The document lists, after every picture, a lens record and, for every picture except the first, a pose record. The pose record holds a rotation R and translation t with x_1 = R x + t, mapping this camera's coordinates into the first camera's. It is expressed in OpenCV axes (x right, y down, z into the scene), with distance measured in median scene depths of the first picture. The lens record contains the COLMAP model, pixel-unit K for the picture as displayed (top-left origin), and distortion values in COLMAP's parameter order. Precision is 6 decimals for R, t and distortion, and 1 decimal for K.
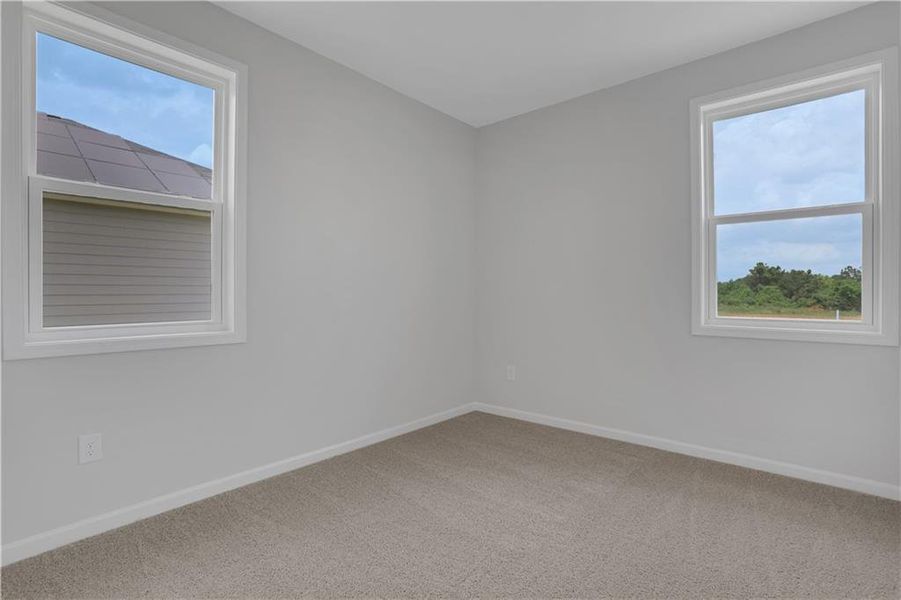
lens RADIAL K [[429.4, 0, 441.8], [0, 429.4, 301.5], [0, 0, 1]] dist [-0.064346, 0.021465]
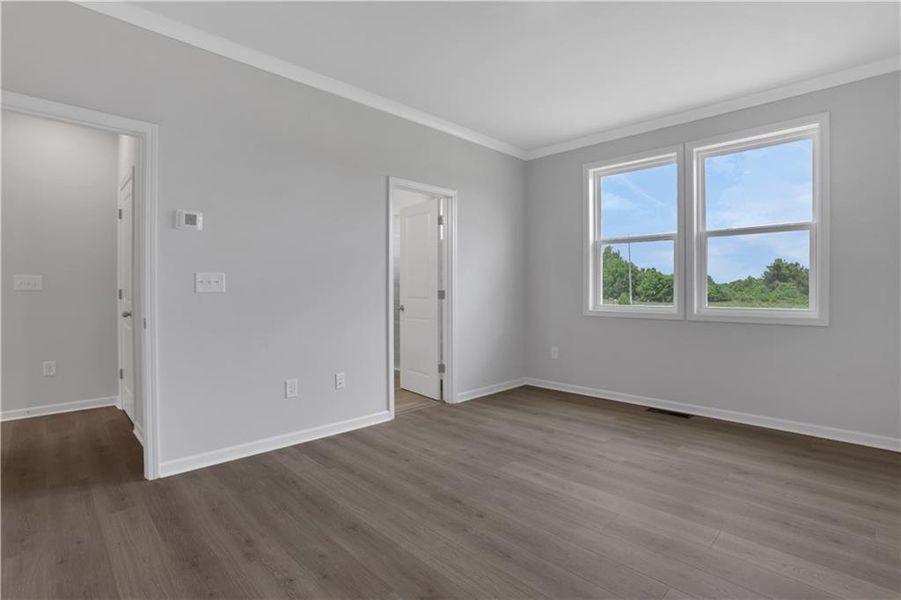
lens RADIAL K [[434.6, 0, 449.2], [0, 434.6, 298.0], [0, 0, 1]] dist [-0.055648, 0.012026]
pose [[0.999956, -0.000088, -0.009394, -0.137005], [0.000074, 0.999999, -0.001495, 0.010100], [0.009394, 0.001494, 0.999955, -0.339681]]
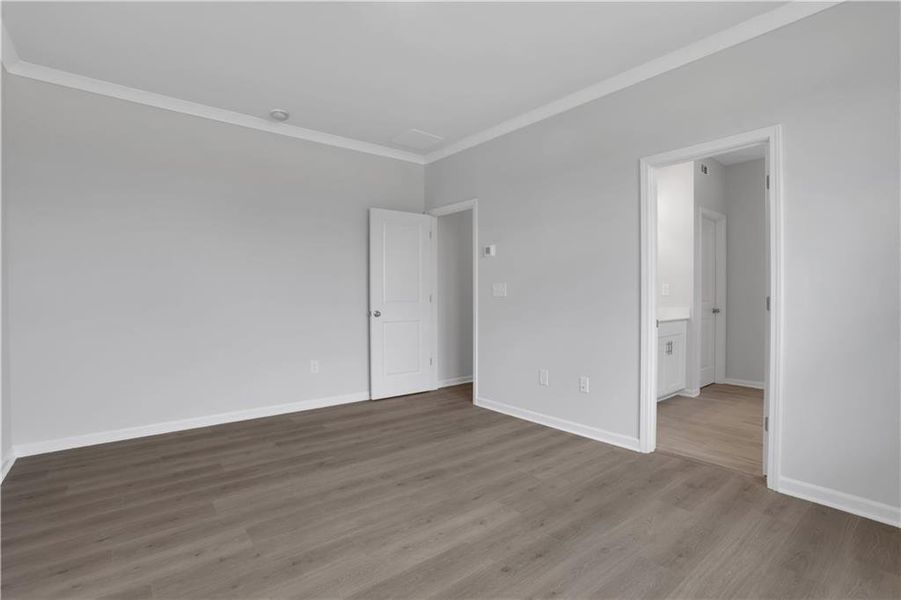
lens RADIAL K [[429.4, 0, 448.5], [0, 429.4, 300.1], [0, 0, 1]] dist [-0.064346, 0.021465]
pose [[-0.112778, 0.009438, -0.993575, 0.693638], [-0.022557, 0.999673, 0.012056, -0.003021], [0.993364, 0.023772, -0.112528, 0.524003]]
